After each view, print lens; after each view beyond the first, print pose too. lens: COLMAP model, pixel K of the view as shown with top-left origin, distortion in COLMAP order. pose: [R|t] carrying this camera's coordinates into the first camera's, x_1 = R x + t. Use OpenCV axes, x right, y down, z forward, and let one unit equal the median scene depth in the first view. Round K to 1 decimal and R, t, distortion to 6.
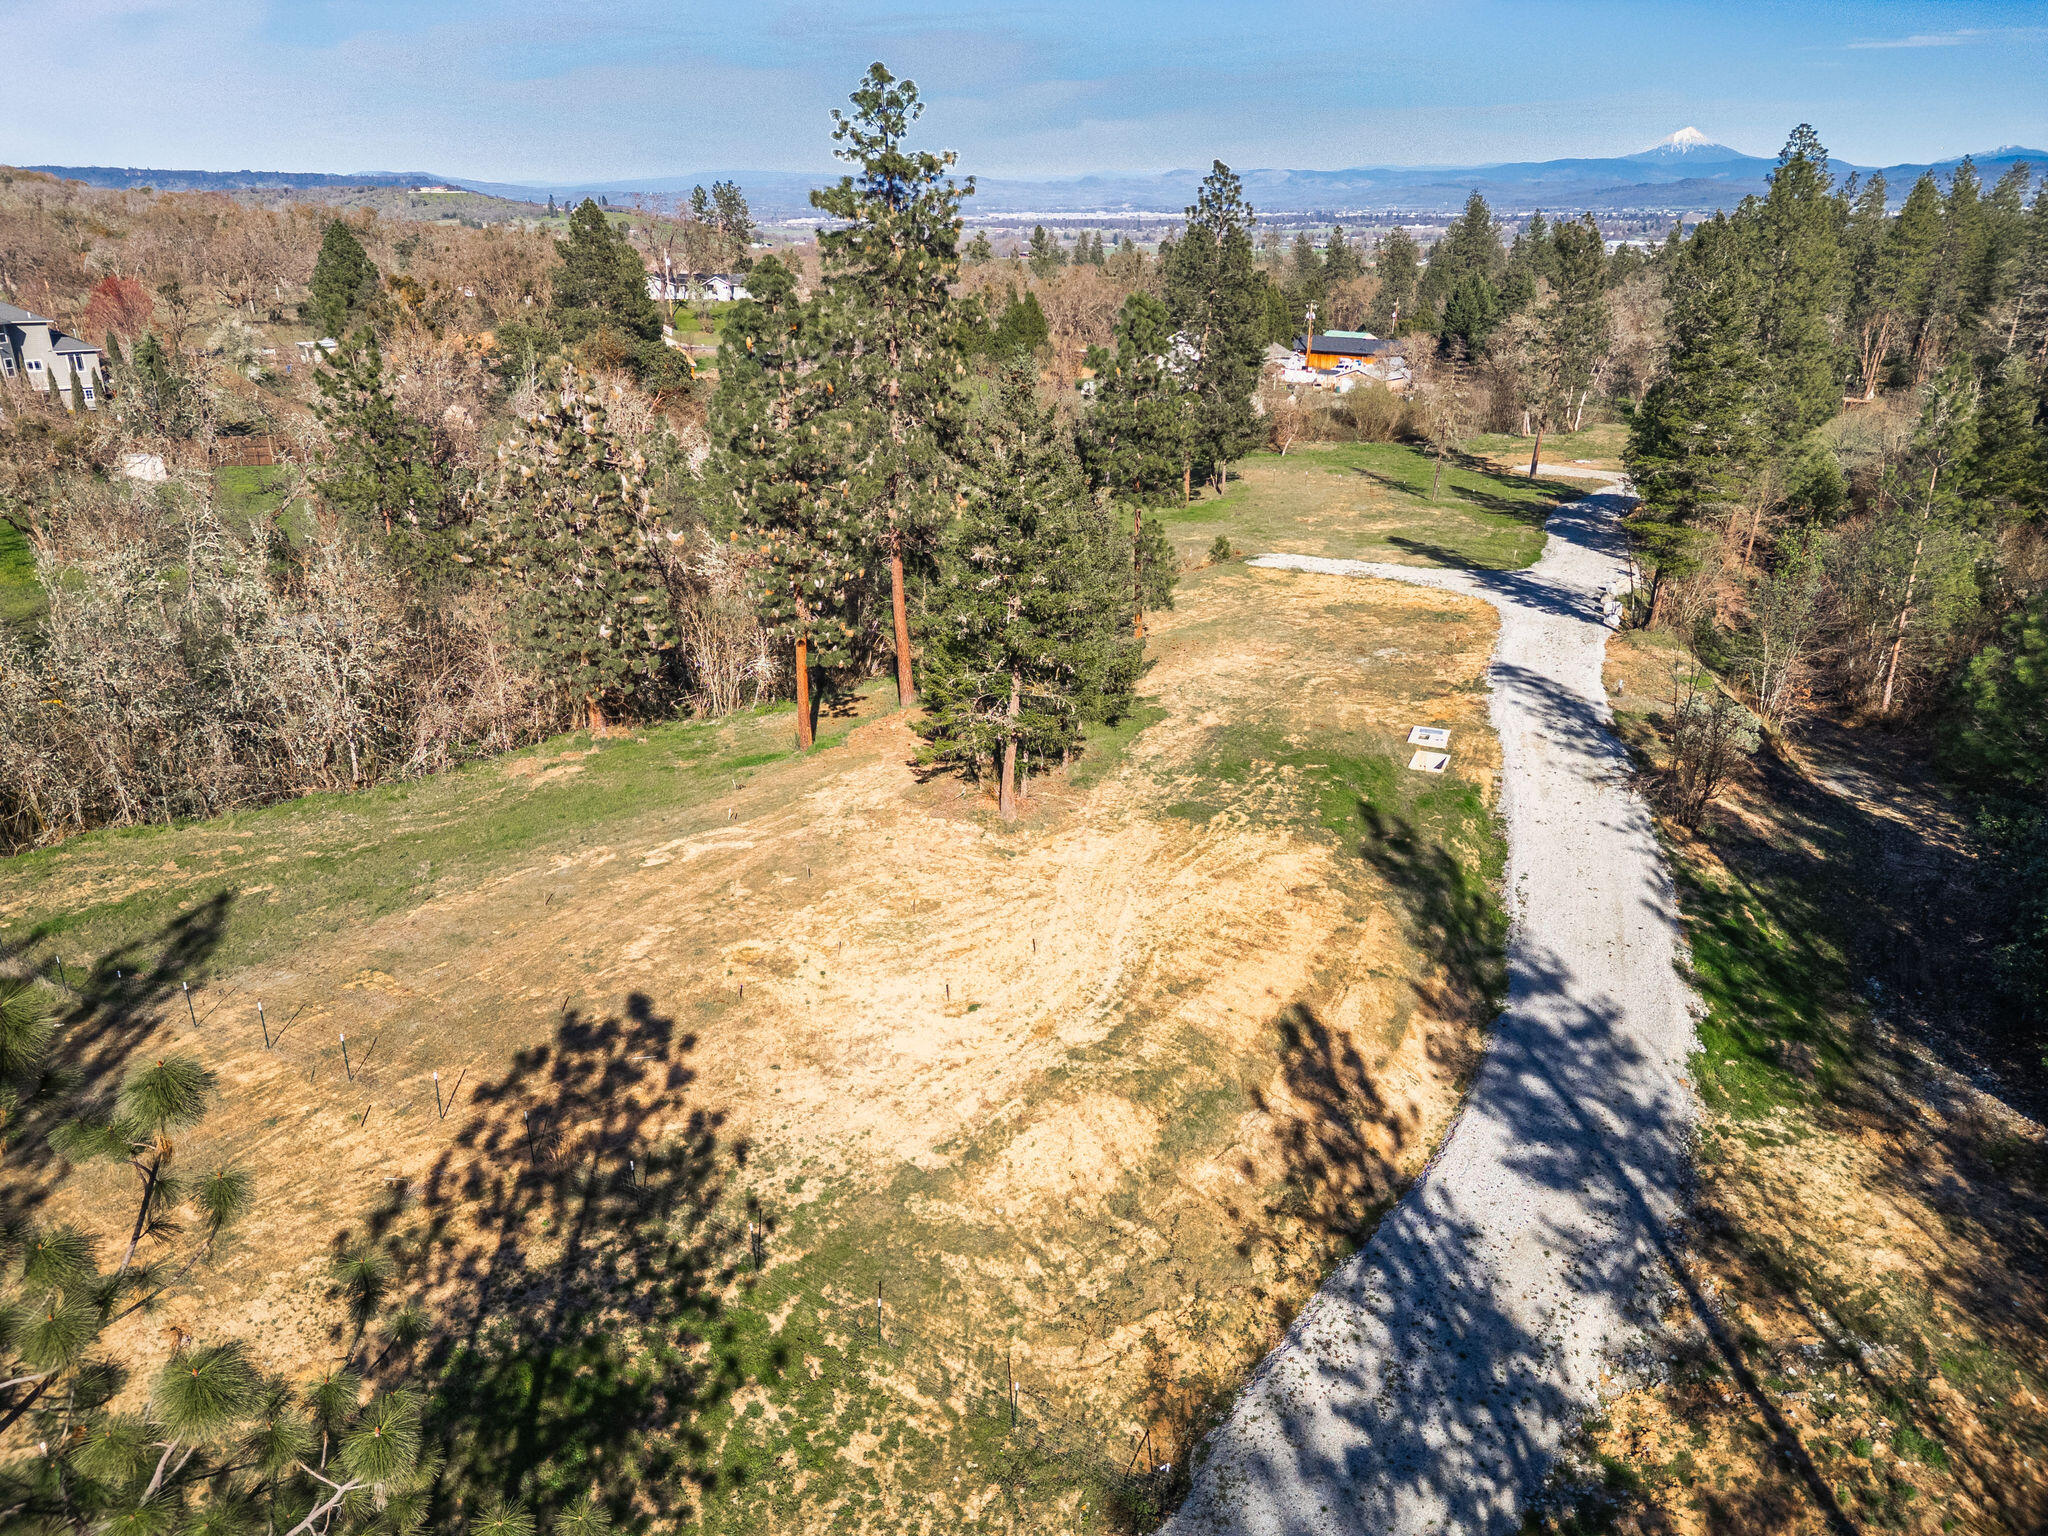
lens RADIAL K [[1423.6, 0, 1020.1], [0, 1423.6, 761.3], [0, 0, 1]] dist [0.064657, -0.056143]
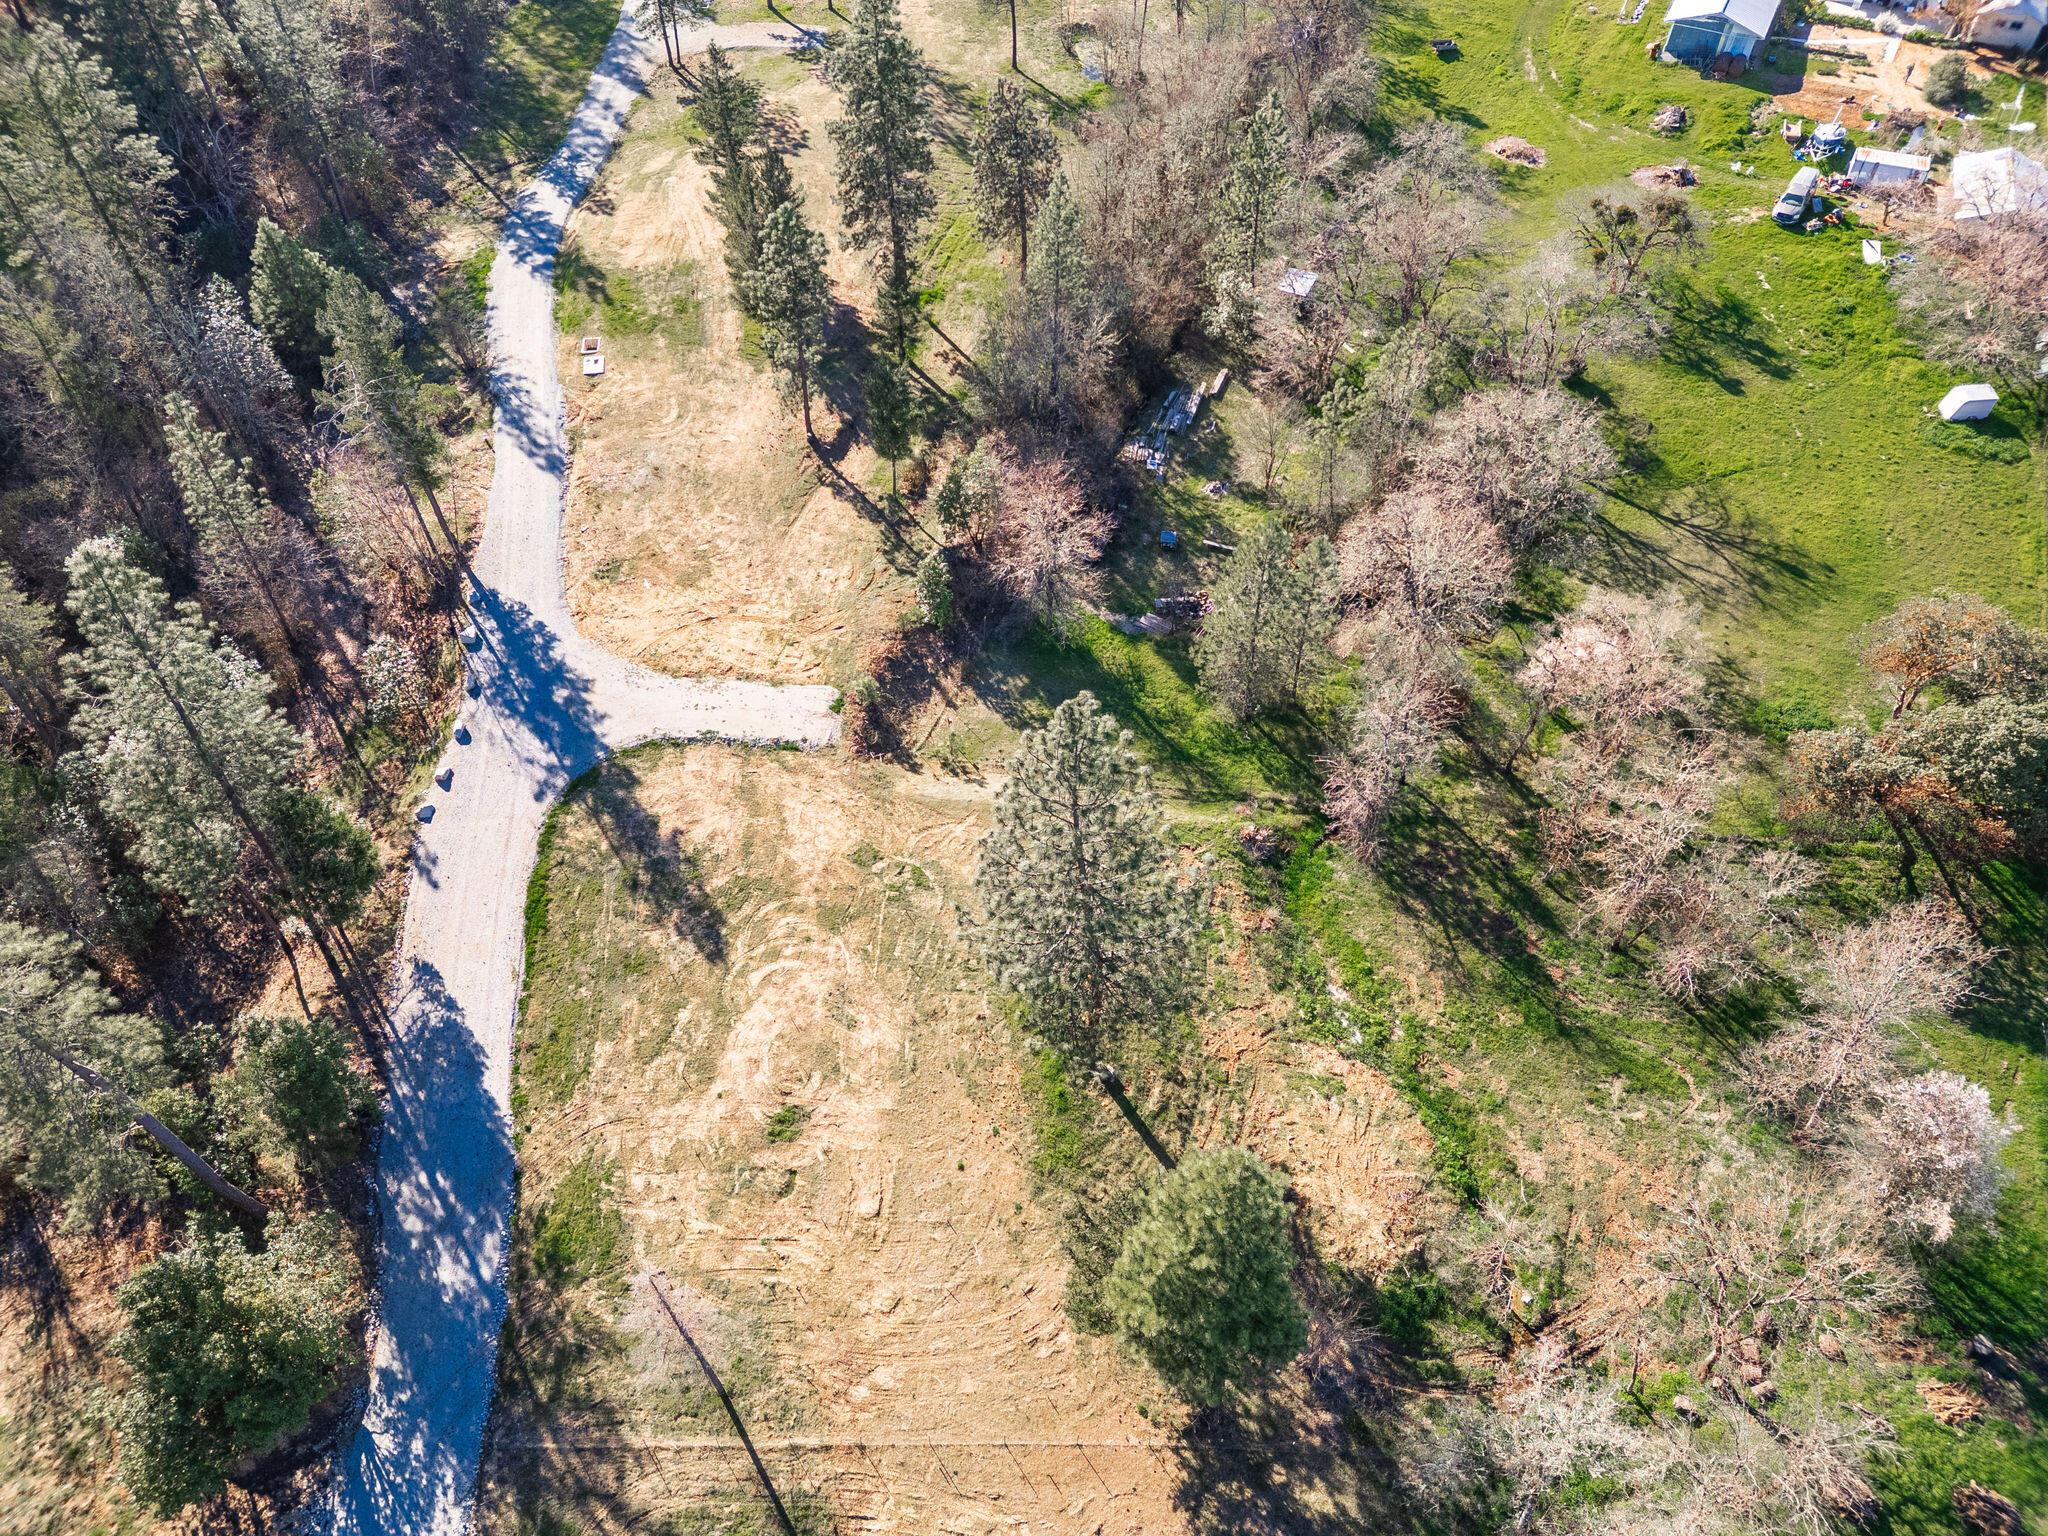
lens RADIAL K [[1423.6, 0, 1033.6], [0, 1423.6, 763.3], [0, 0, 1]] dist [0.064657, -0.056143]
pose [[-0.861985, 0.375195, -0.340897, 0.853372], [-0.191981, 0.380772, 0.904520, -2.211542], [0.469175, 0.845128, -0.256189, 2.990429]]
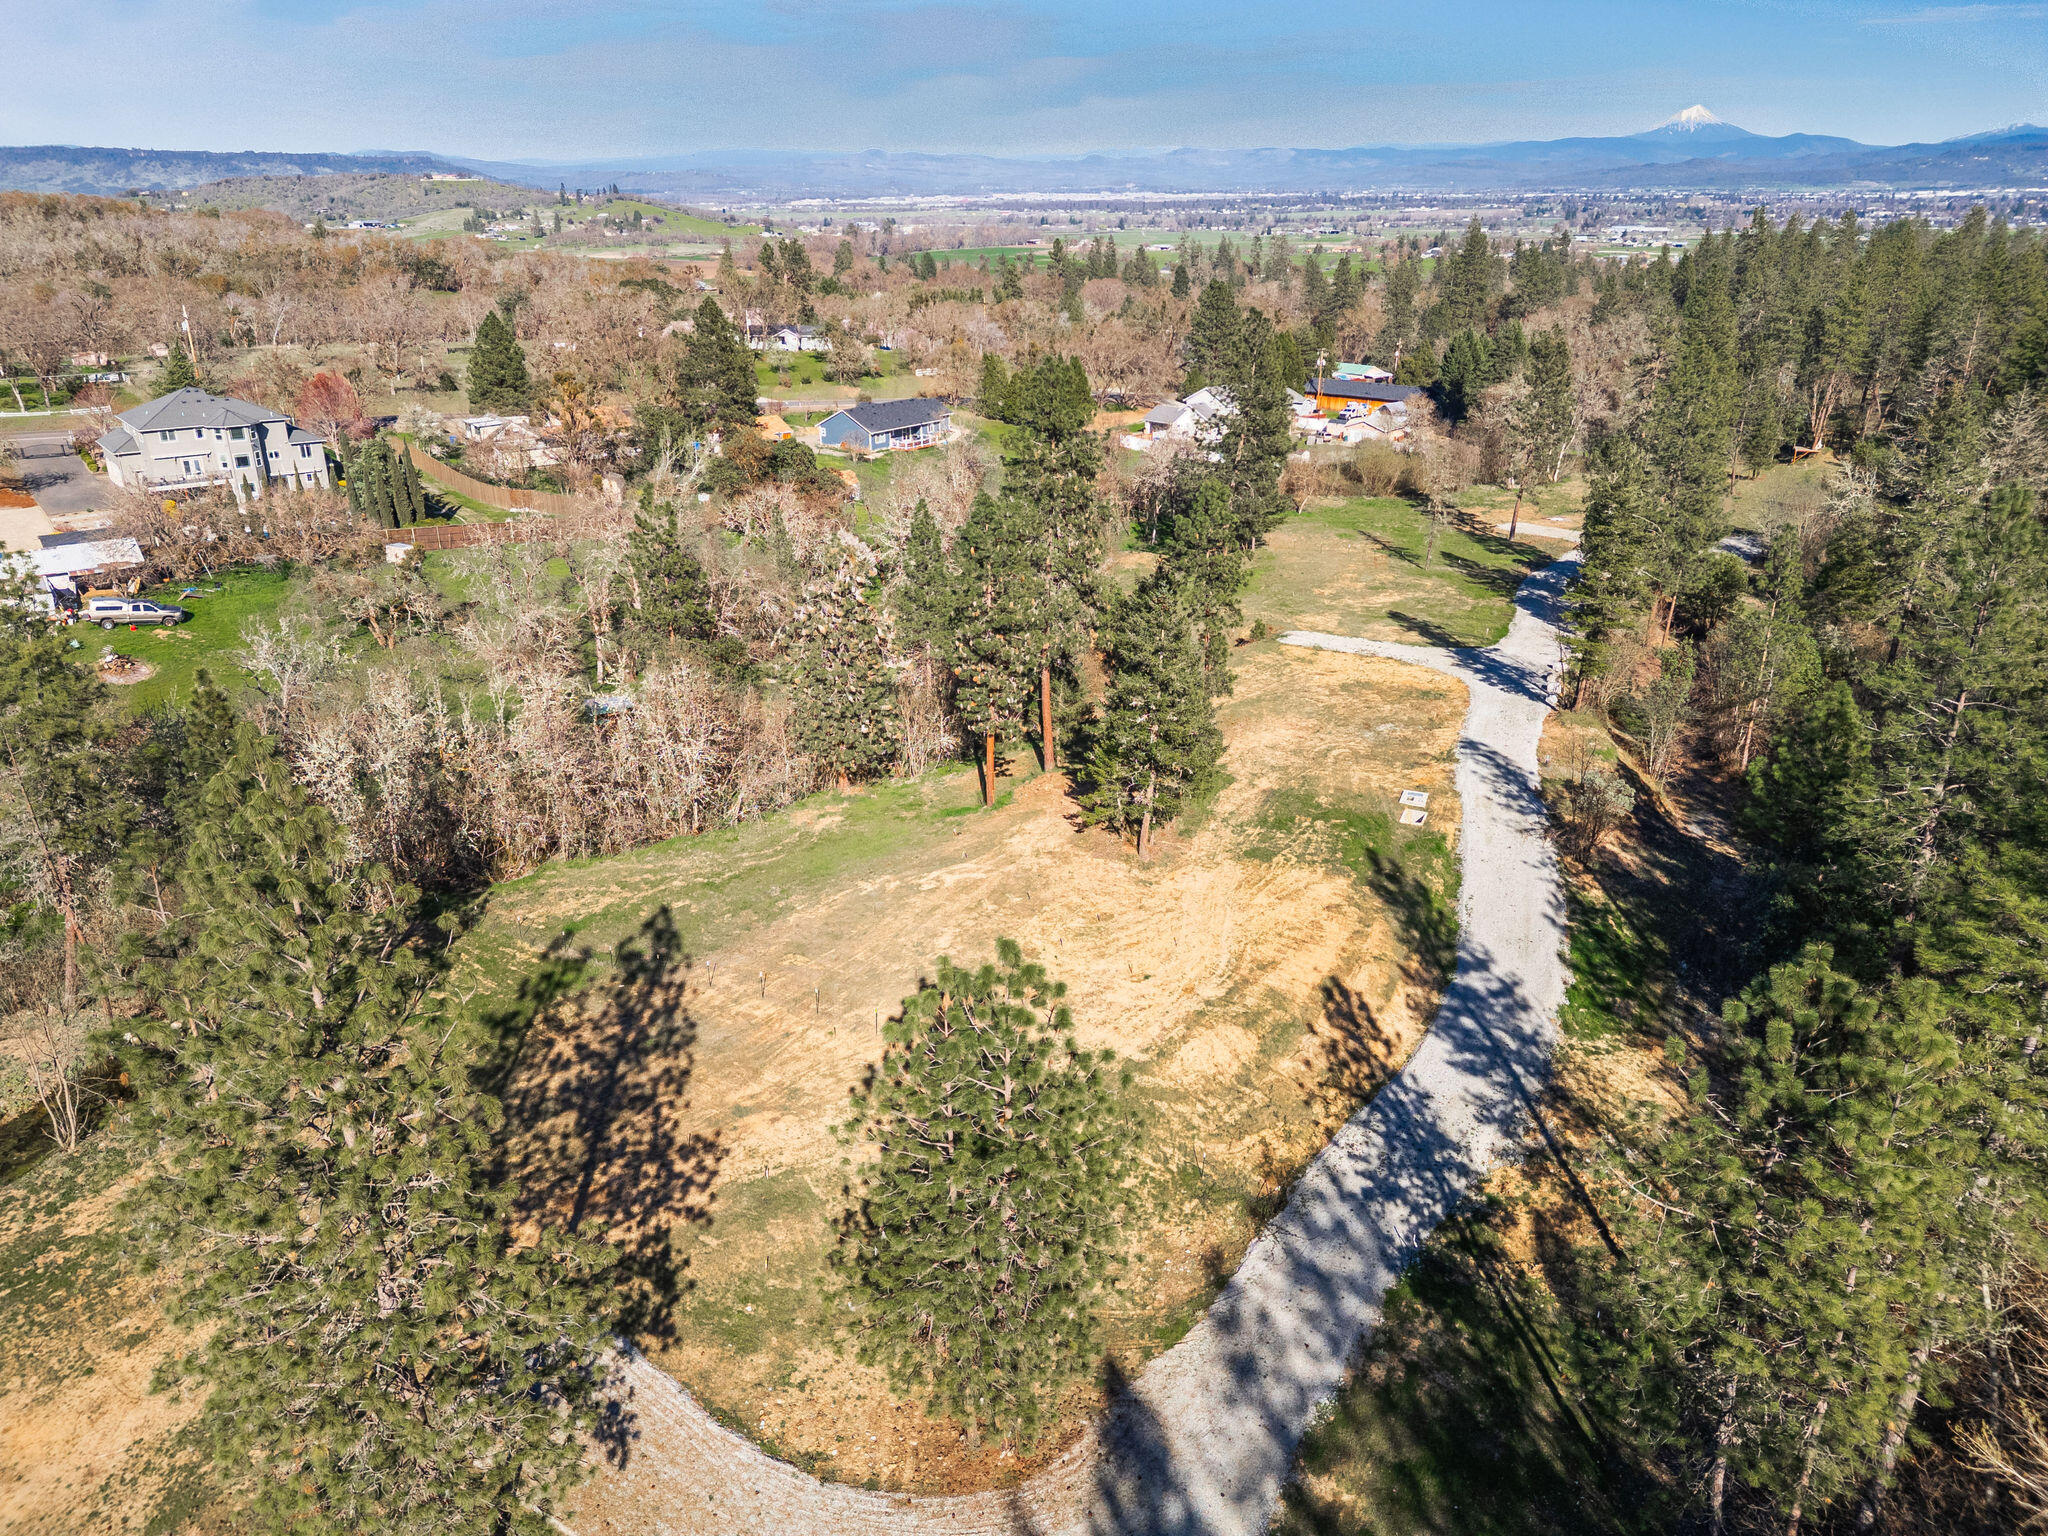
lens RADIAL K [[1423.6, 0, 1015.7], [0, 1423.6, 756.6], [0, 0, 1]] dist [0.064657, -0.056143]
pose [[0.999987, 0.000992, -0.005017, -0.165161], [-0.000943, 0.999953, 0.009684, -0.102970], [0.005027, -0.009679, 0.999941, -0.669260]]
